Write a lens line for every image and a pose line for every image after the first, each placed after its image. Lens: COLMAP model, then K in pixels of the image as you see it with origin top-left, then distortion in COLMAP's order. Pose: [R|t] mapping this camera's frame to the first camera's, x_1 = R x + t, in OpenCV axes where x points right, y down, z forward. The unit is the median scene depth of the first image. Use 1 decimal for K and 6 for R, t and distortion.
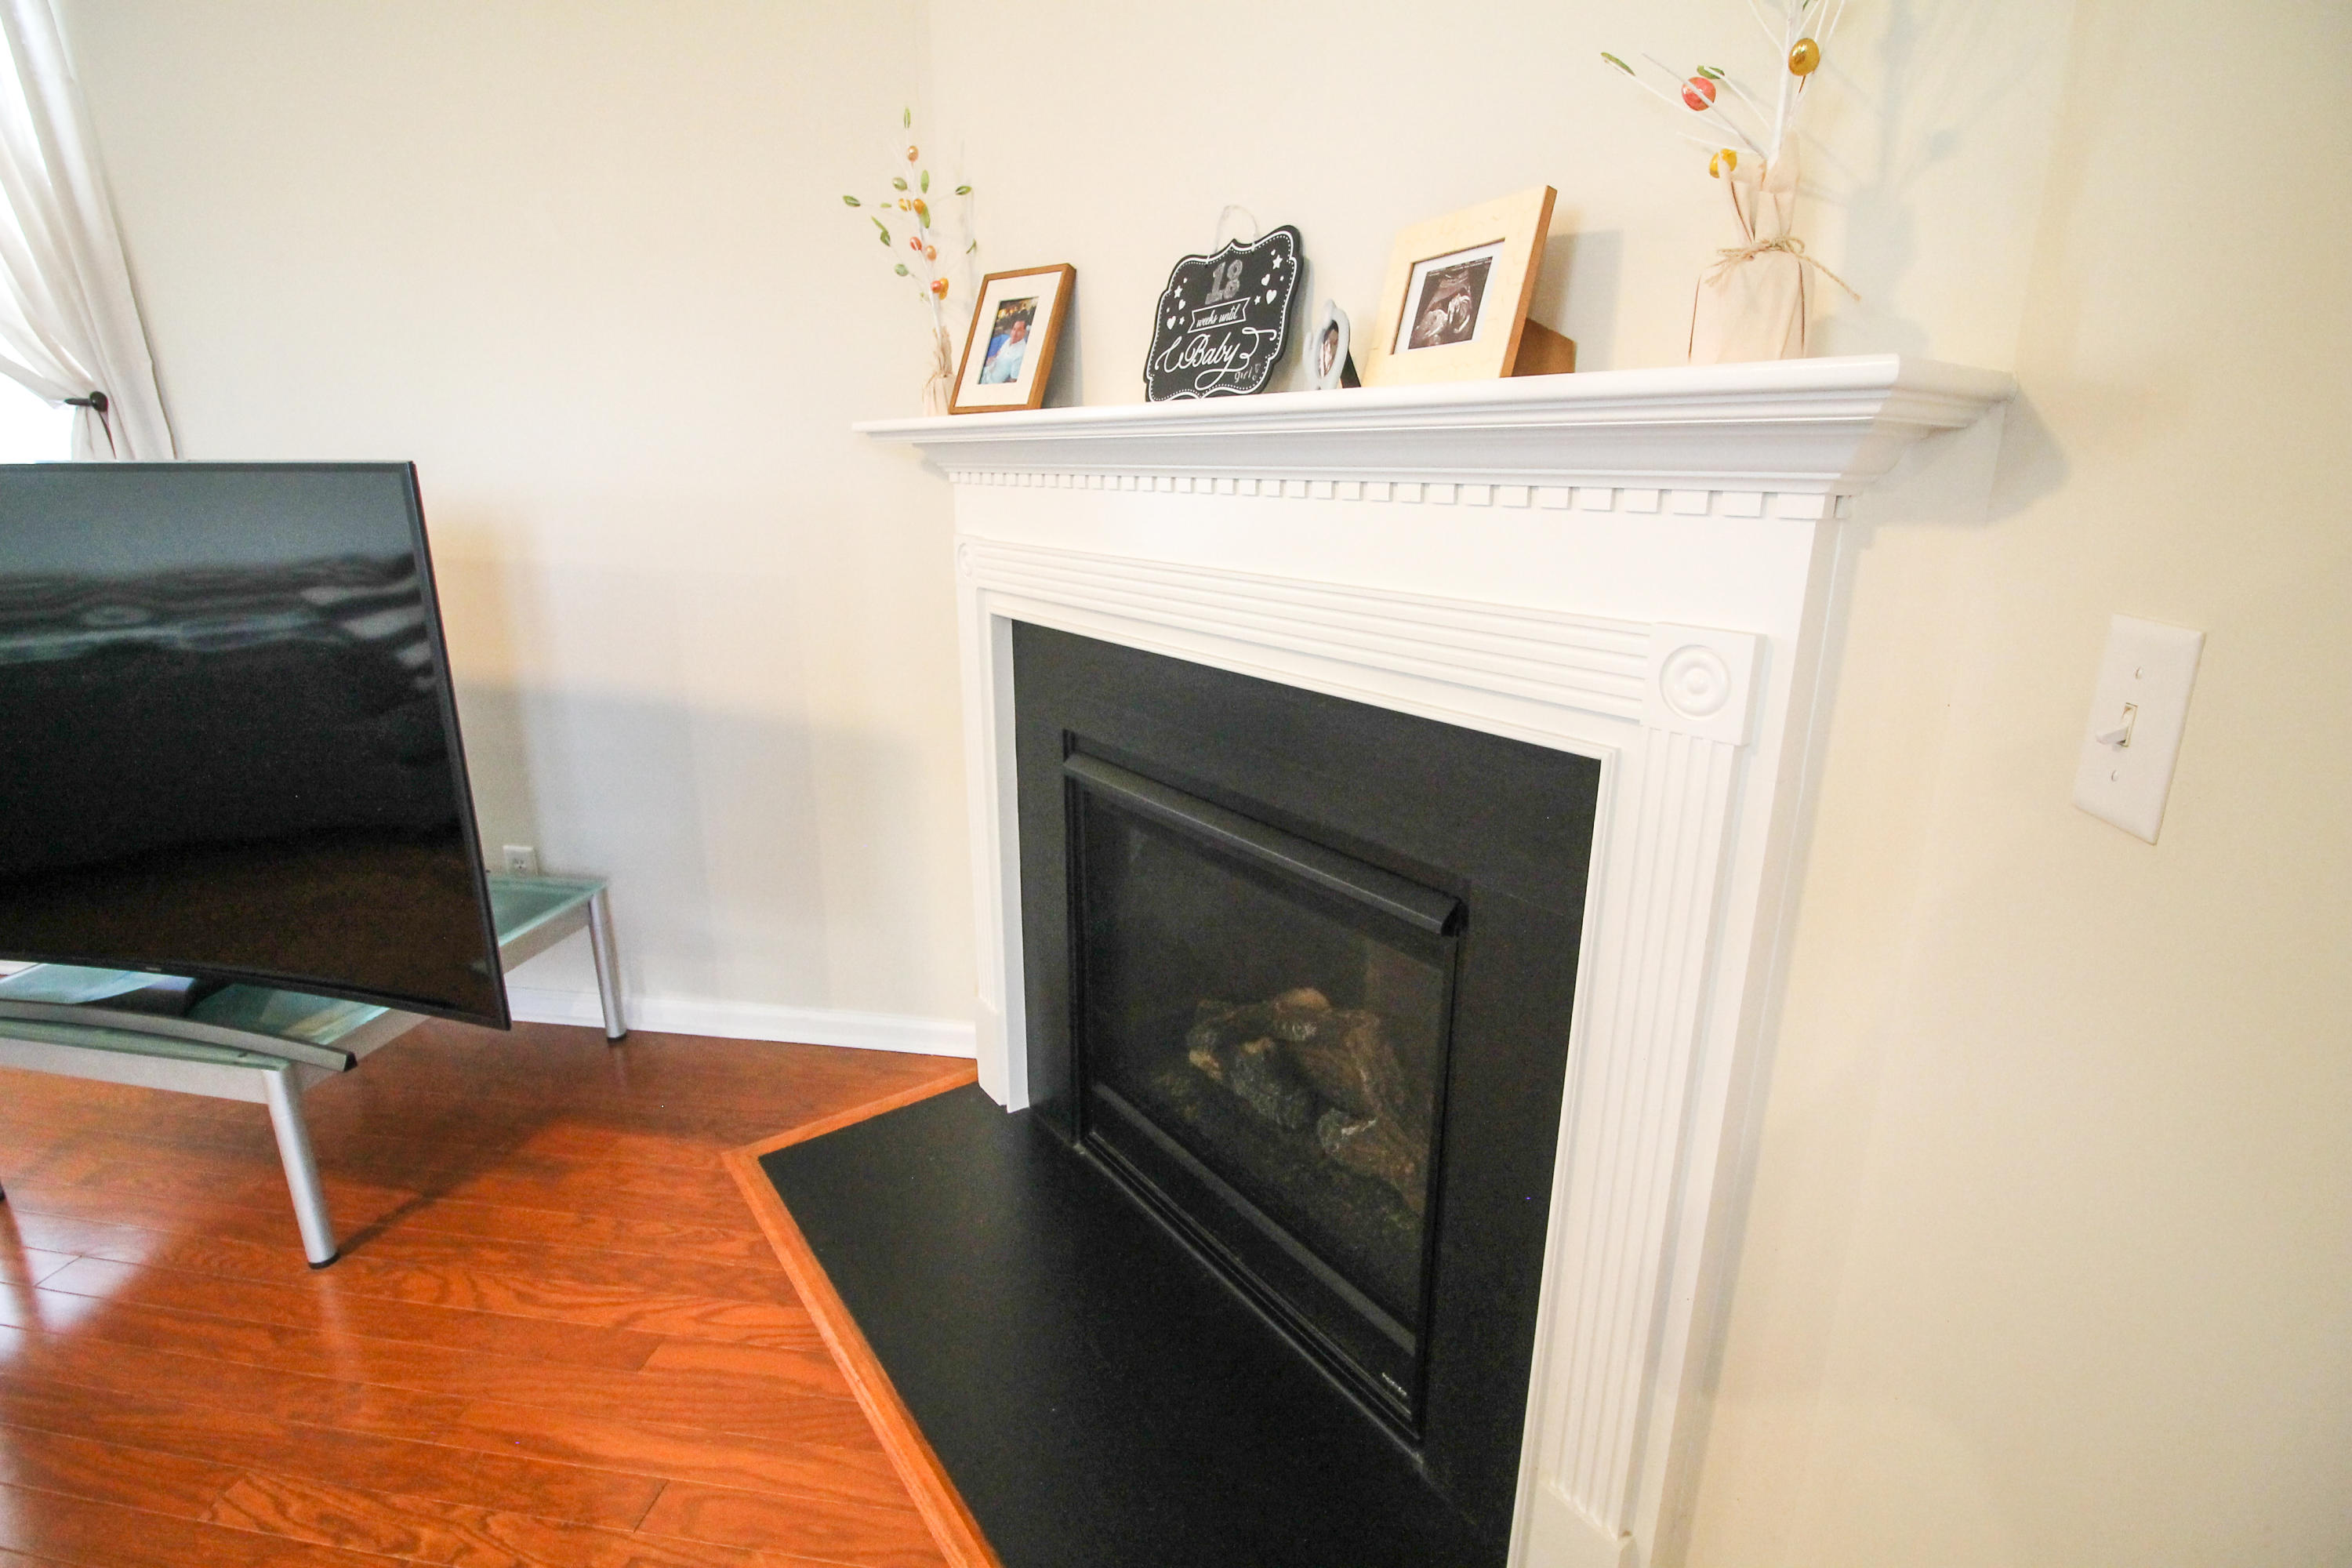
lens RADIAL K [[1107.2, 0, 1173.2], [0, 1107.2, 771.5], [0, 0, 1]] dist [0.000653, -0.000456]
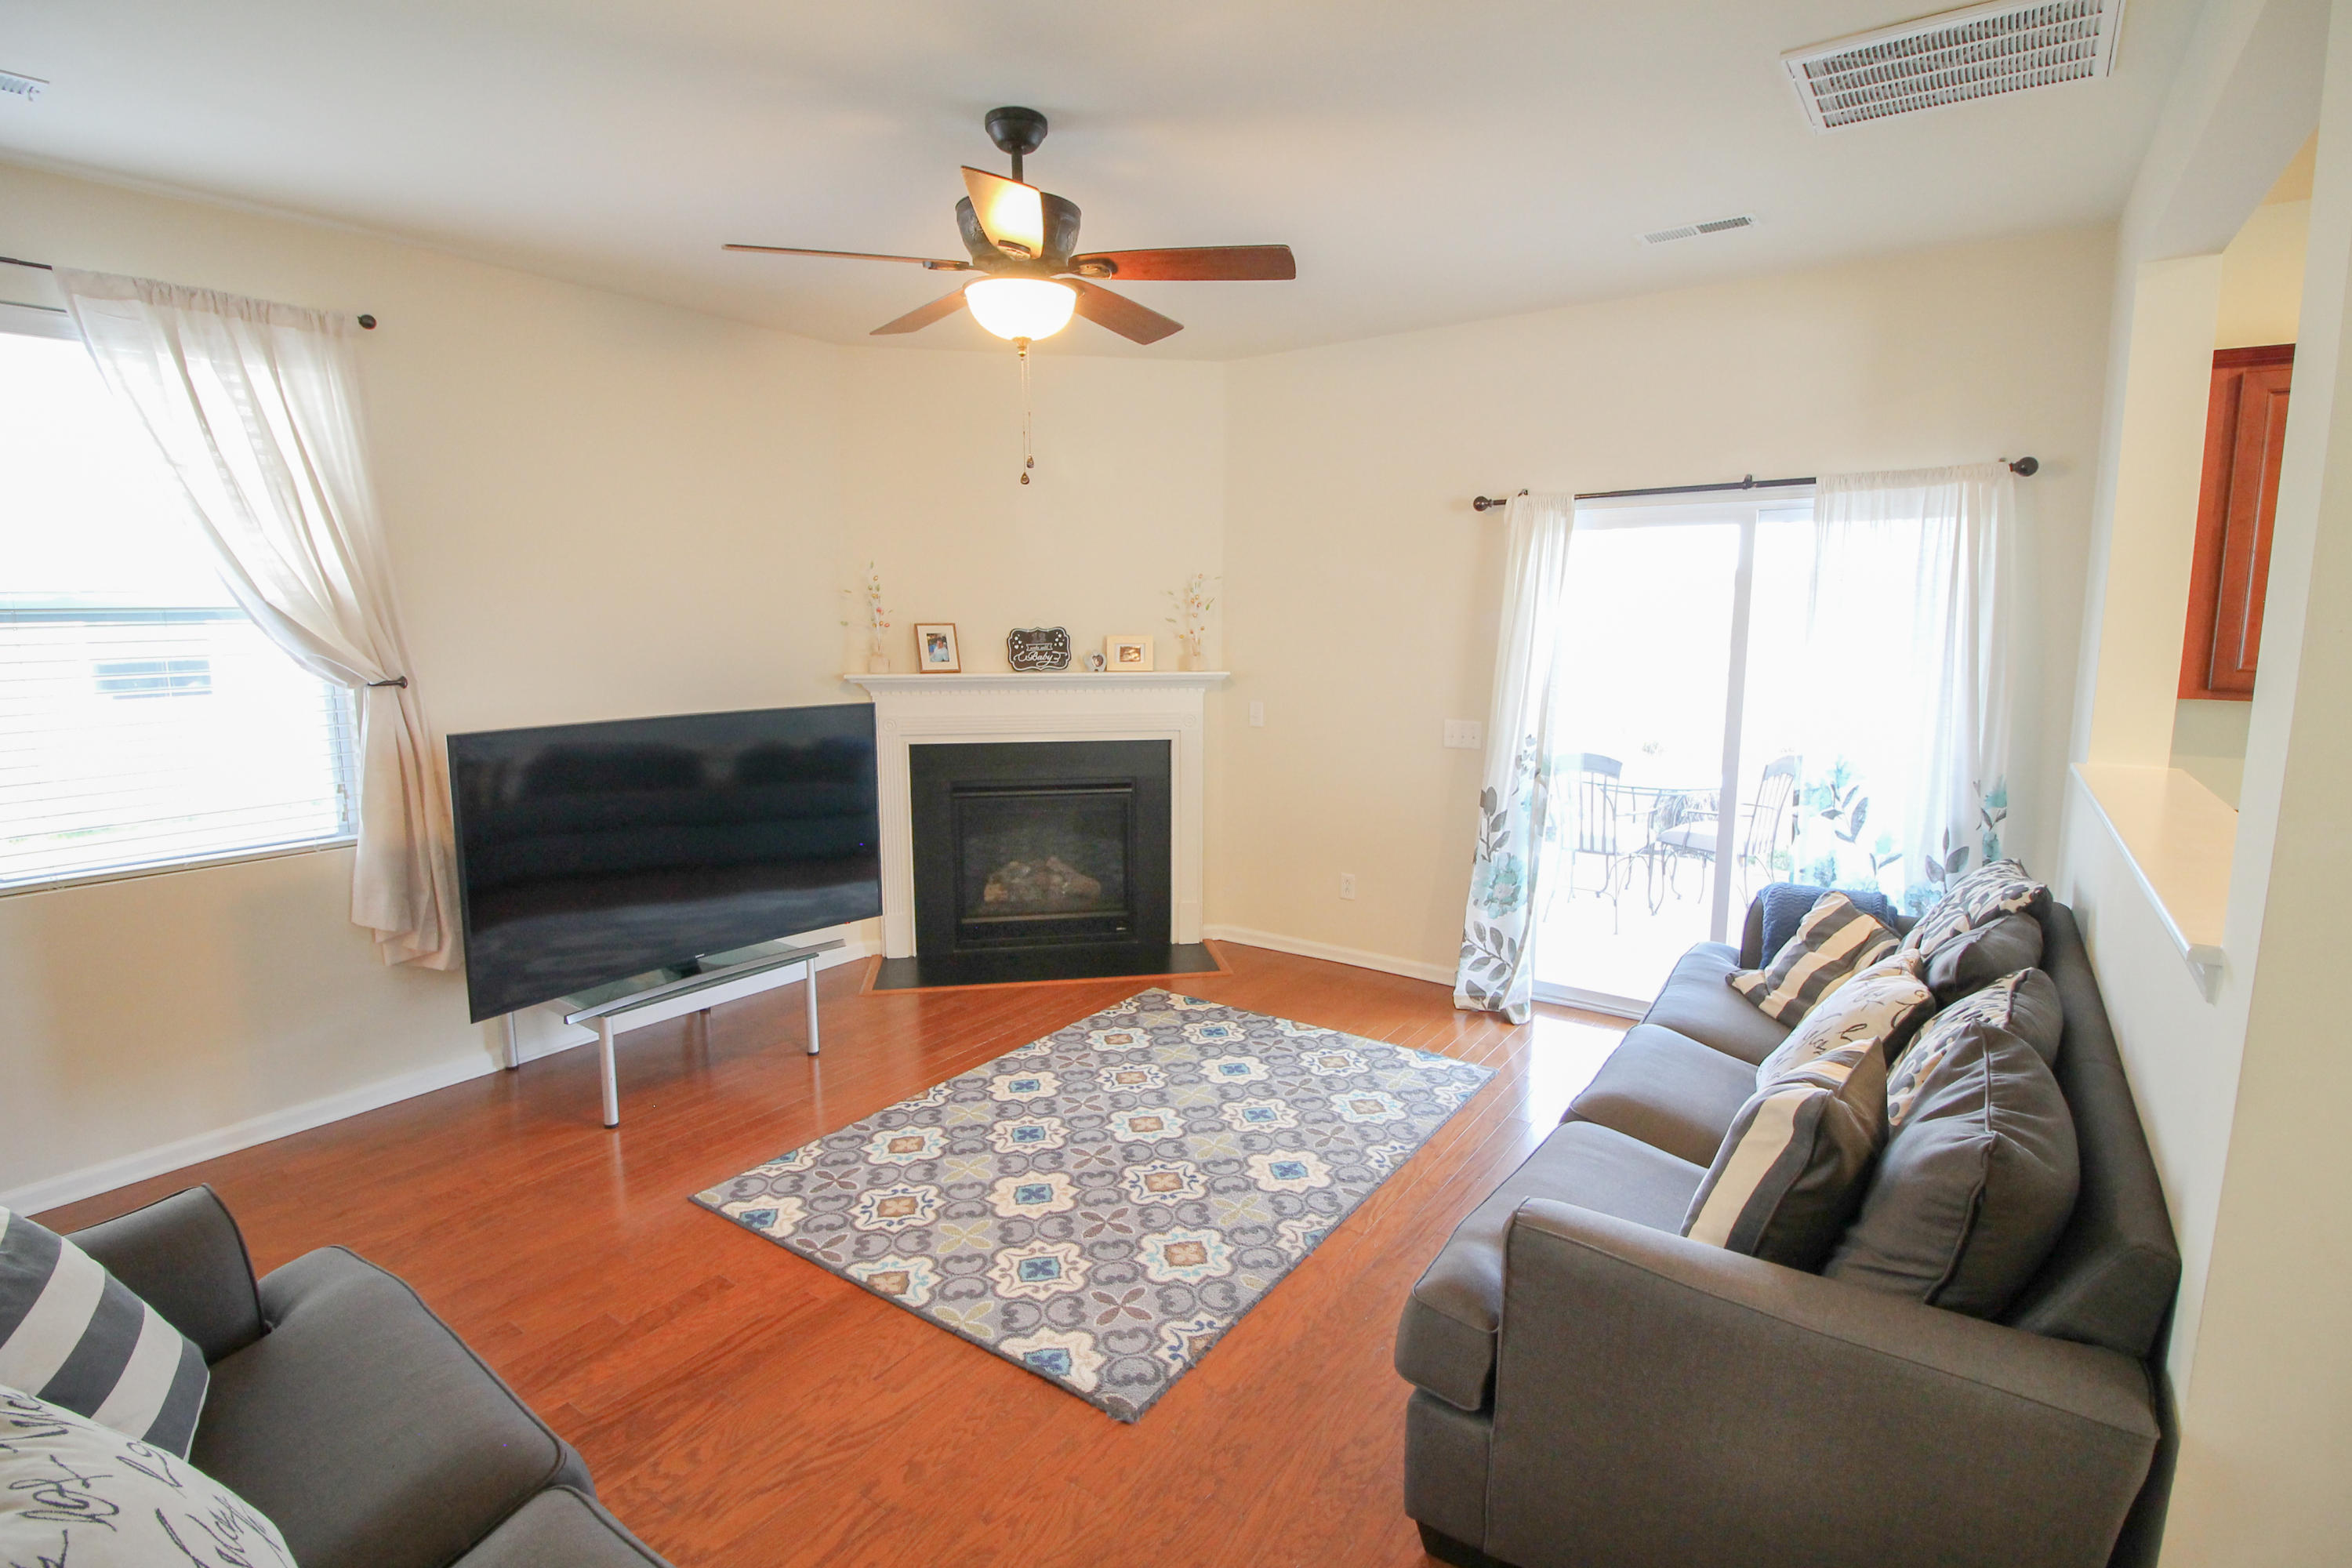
lens RADIAL K [[1150.8, 0, 1180.1], [0, 1150.8, 772.3], [0, 0, 1]] dist [0.001110, -0.015877]
pose [[0.443187, -0.129490, 0.887027, -3.013975], [0.243668, 0.969656, 0.019808, 0.028036], [-0.862677, 0.207362, 0.461292, -1.019012]]
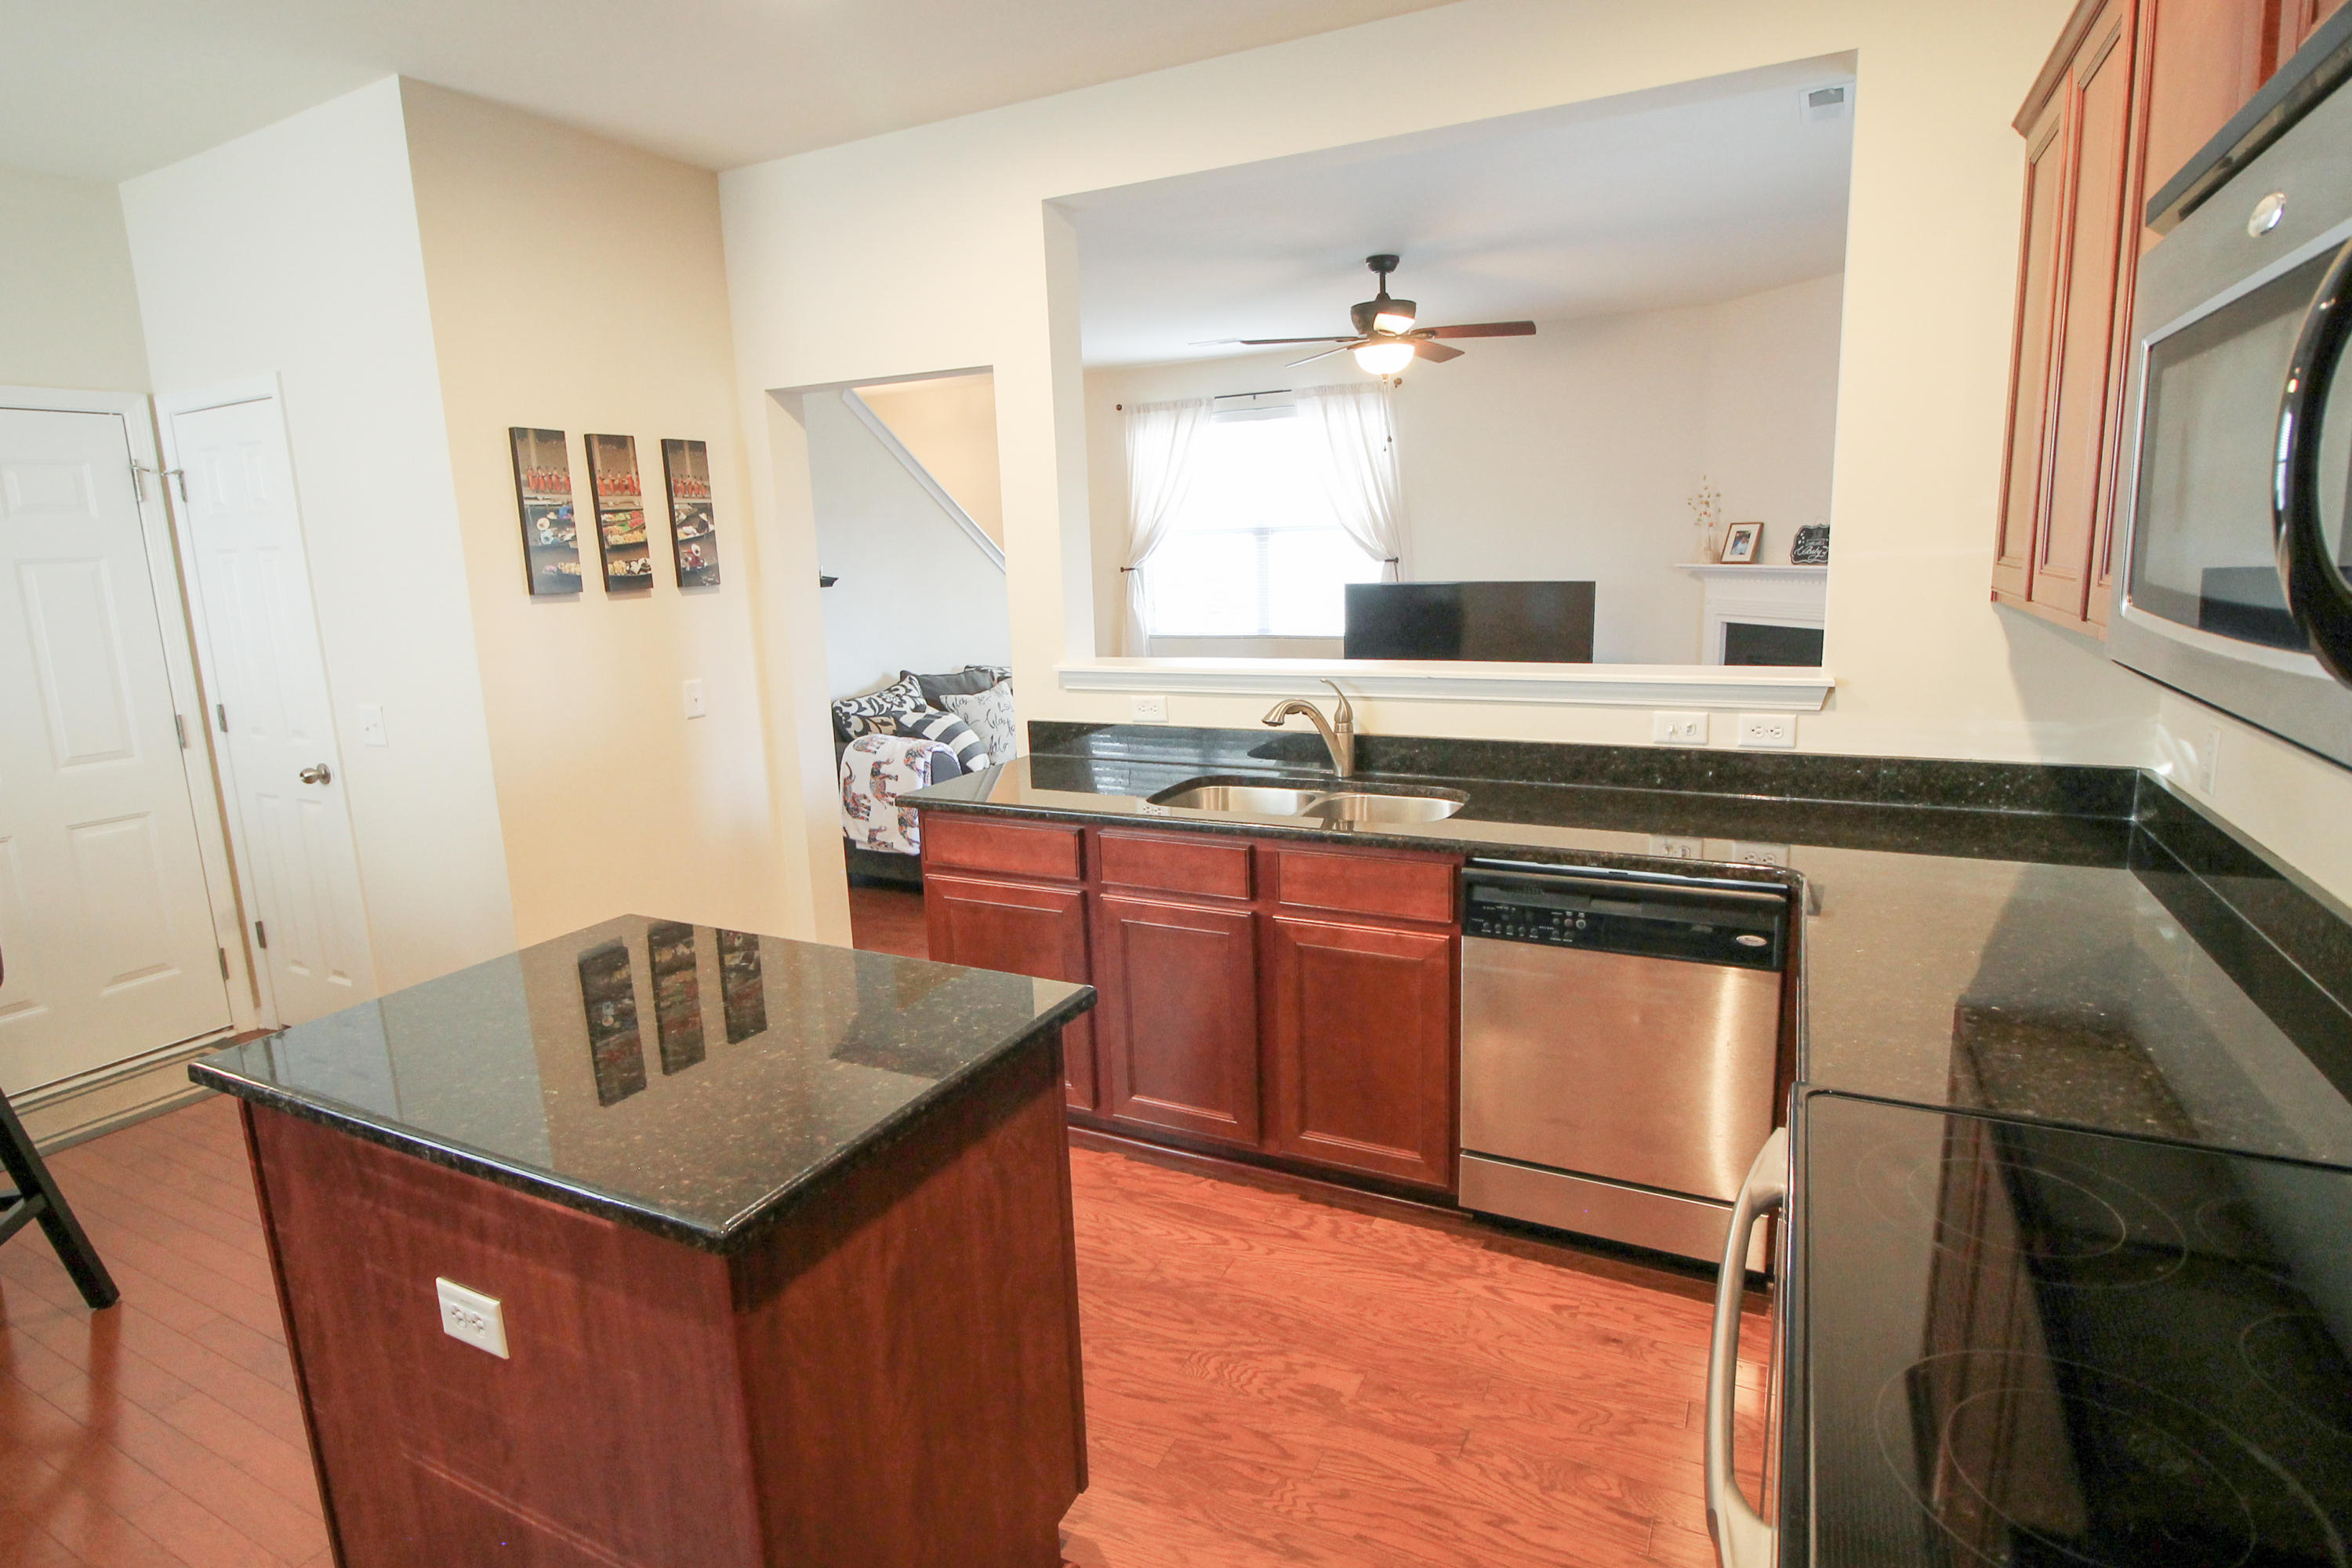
lens RADIAL K [[1192.0, 0, 1167.4], [0, 1192.0, 783.5], [0, 0, 1]] dist [0.000766, -0.000087]
pose [[0.945244, 0.030619, -0.324926, -0.725604], [-0.052149, 0.996968, -0.057759, 0.816885], [0.322173, 0.071540, 0.943974, -3.681586]]
